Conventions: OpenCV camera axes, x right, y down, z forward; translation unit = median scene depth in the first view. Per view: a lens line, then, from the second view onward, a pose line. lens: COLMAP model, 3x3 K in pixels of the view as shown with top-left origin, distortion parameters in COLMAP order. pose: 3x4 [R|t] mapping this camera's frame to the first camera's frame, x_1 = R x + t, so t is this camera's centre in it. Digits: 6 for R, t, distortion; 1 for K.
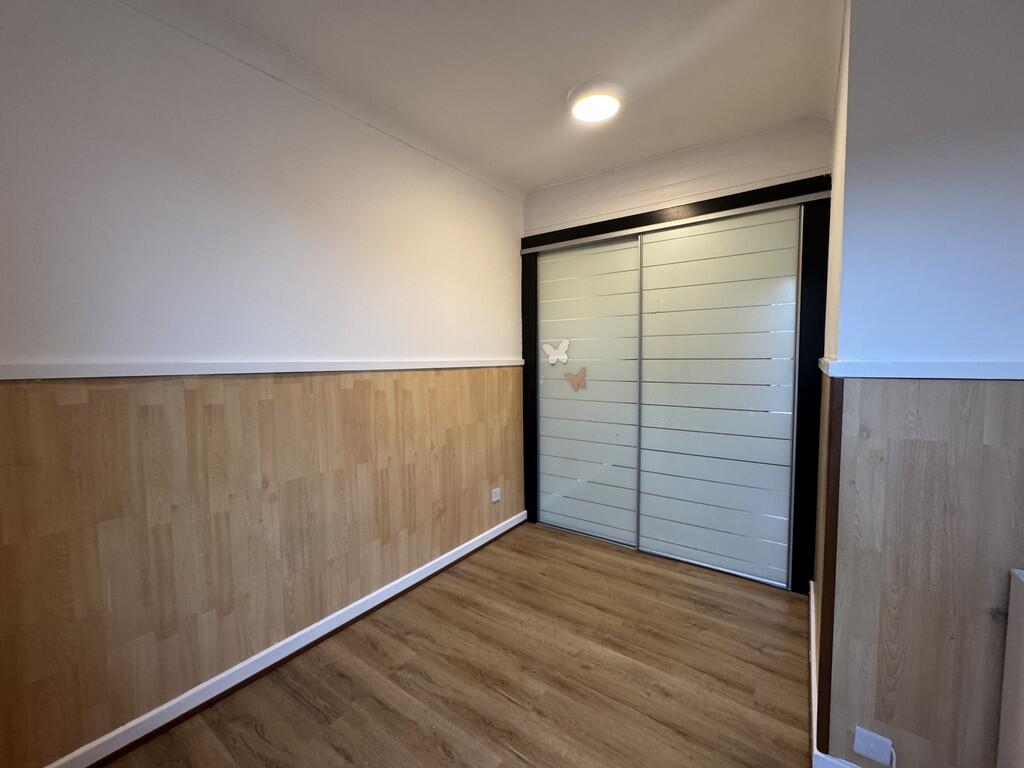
lens RADIAL K [[411.6, 0, 513.7], [0, 411.6, 382.3], [0, 0, 1]] dist [0.001366, 0.000042]
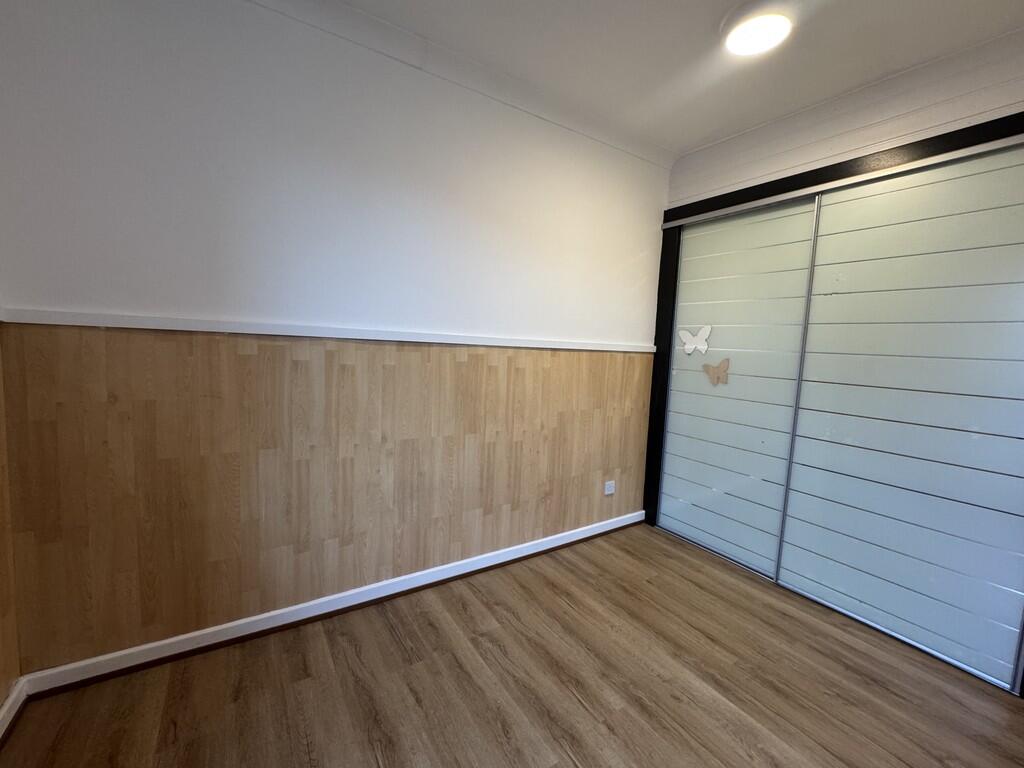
lens RADIAL K [[411.6, 0, 513.7], [0, 411.6, 382.3], [0, 0, 1]] dist [0.001366, 0.000042]
pose [[0.932801, 0.085282, -0.350156, 0.091849], [-0.075622, 0.996285, 0.041196, 0.015906], [0.352368, -0.011949, 0.935785, 0.064846]]
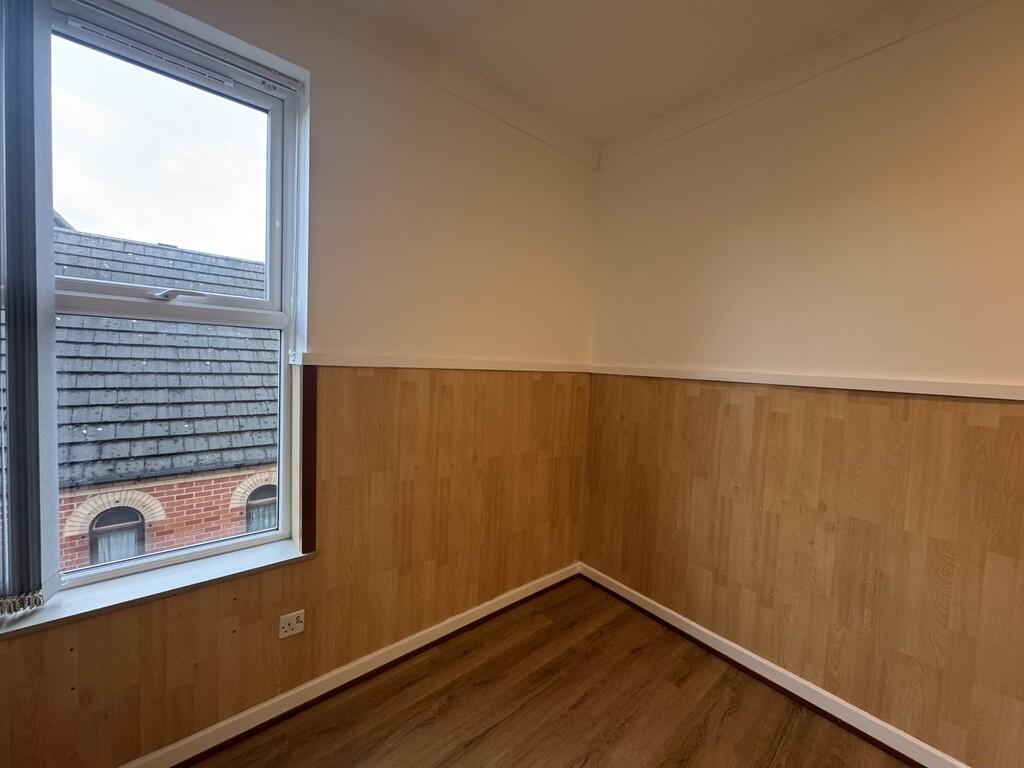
lens RADIAL K [[407.9, 0, 512.0], [0, 407.9, 384.0], [0, 0, 1]] dist [0.001456, 0.000088]
pose [[-0.233542, 0.049422, -0.971090, 0.381337], [-0.098321, 0.992388, 0.074152, -0.025195], [0.967363, 0.112796, -0.226906, 0.431646]]
